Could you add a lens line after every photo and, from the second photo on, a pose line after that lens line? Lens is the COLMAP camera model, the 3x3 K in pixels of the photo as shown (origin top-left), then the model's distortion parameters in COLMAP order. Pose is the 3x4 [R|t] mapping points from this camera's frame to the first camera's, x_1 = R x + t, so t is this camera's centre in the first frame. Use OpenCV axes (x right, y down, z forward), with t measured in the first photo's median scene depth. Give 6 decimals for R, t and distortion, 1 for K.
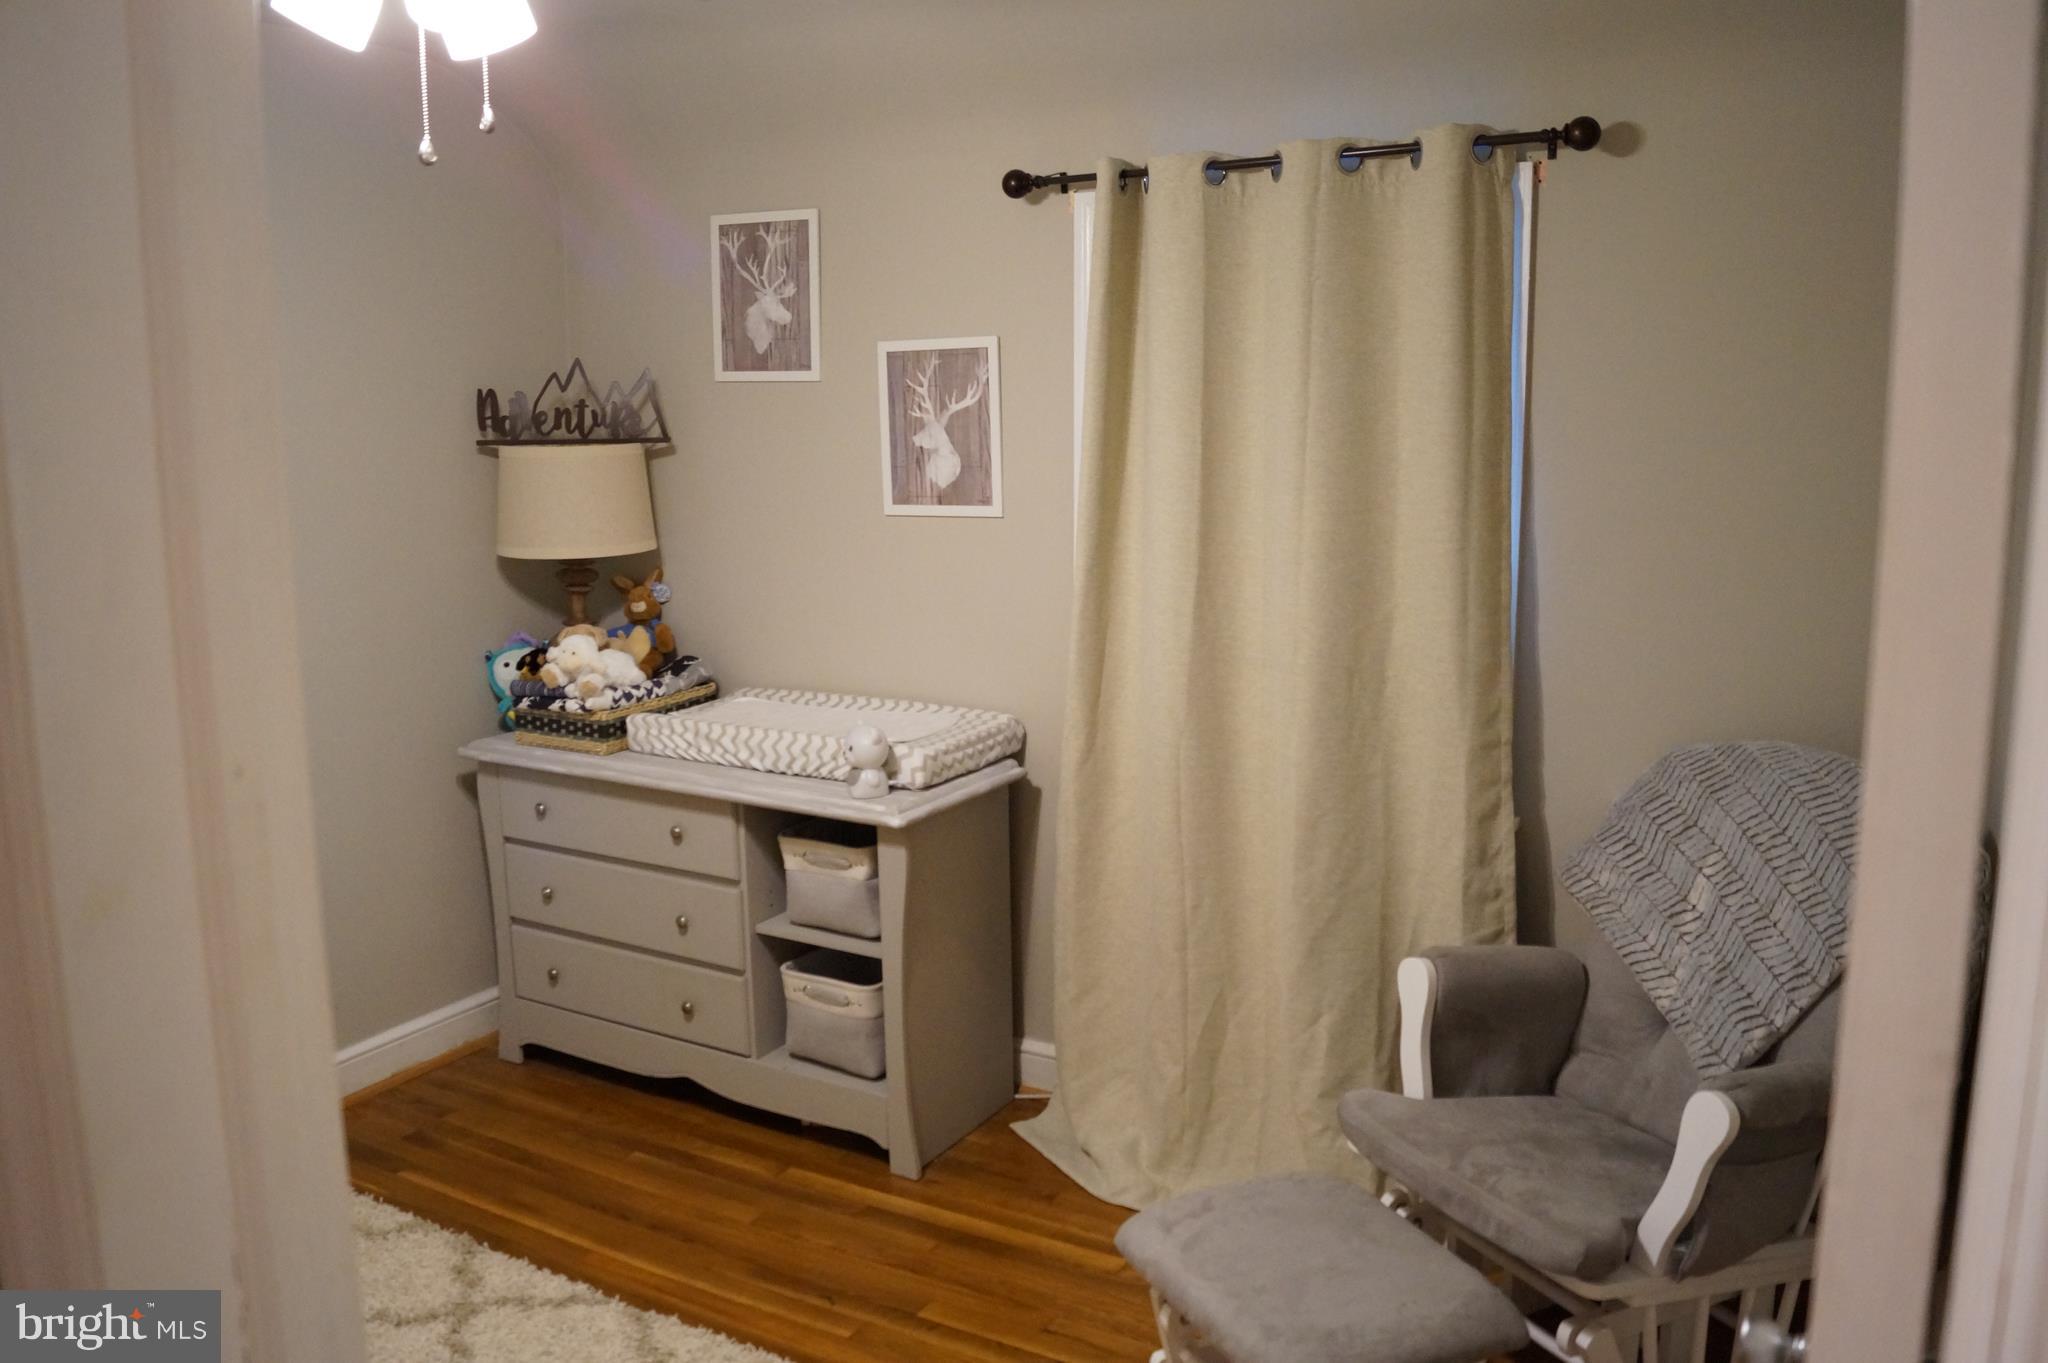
lens RADIAL K [[1622.6, 0, 1033.3], [0, 1622.6, 676.7], [0, 0, 1]] dist [-0.082361, 0.013283]
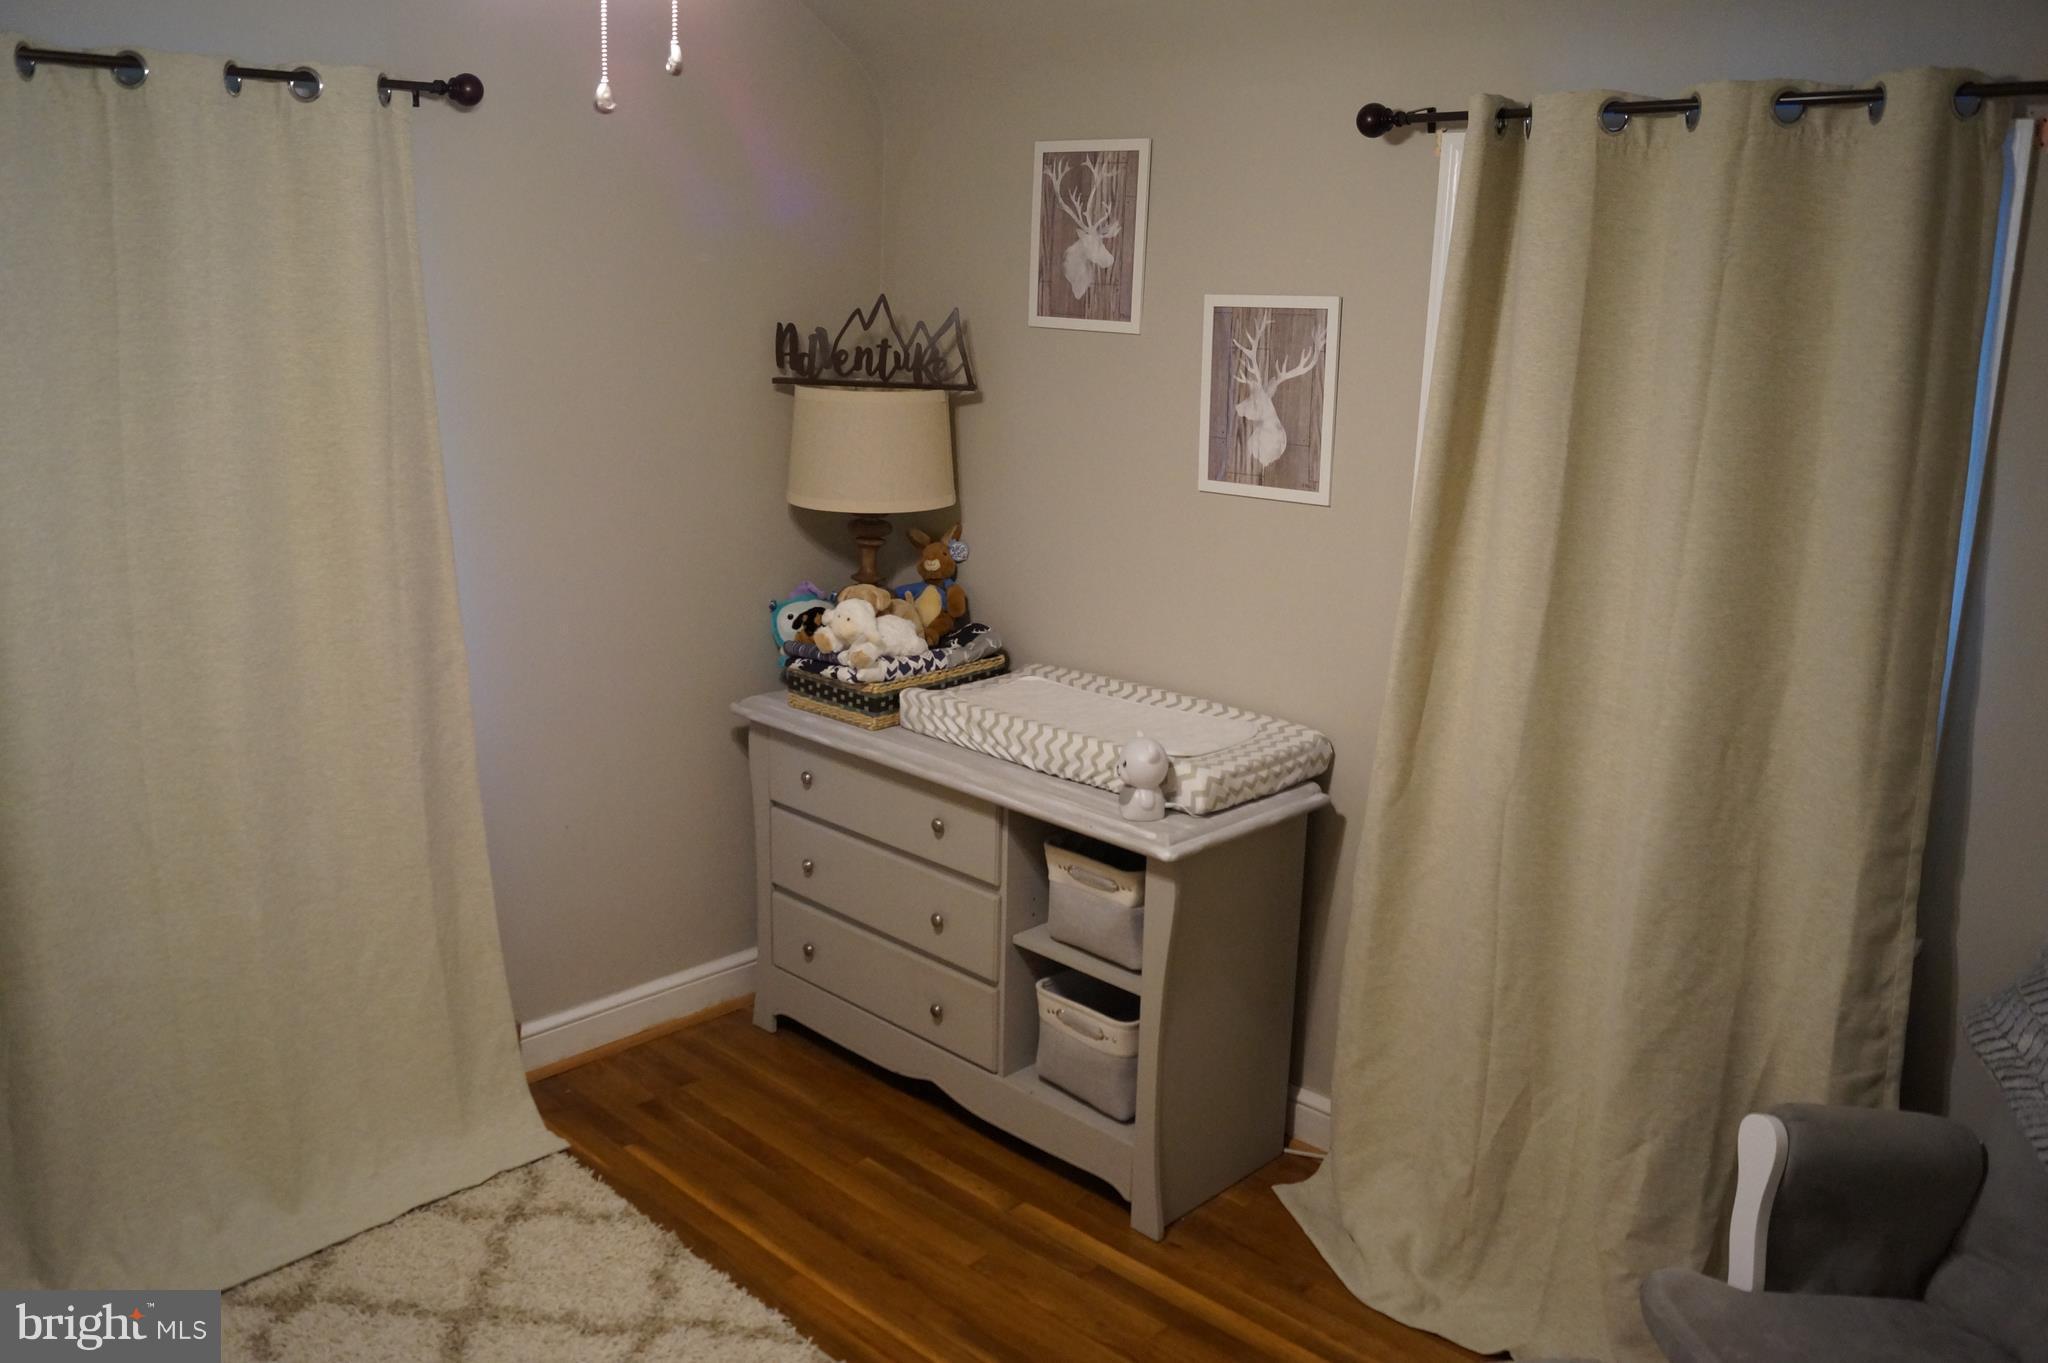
lens RADIAL K [[1622.6, 0, 1033.3], [0, 1622.6, 676.7], [0, 0, 1]] dist [-0.082361, 0.013283]
pose [[0.970275, 0.093856, -0.223063, 0.031460], [-0.080266, 0.994365, 0.069249, -0.059123], [0.228305, -0.049286, 0.972341, 0.125680]]
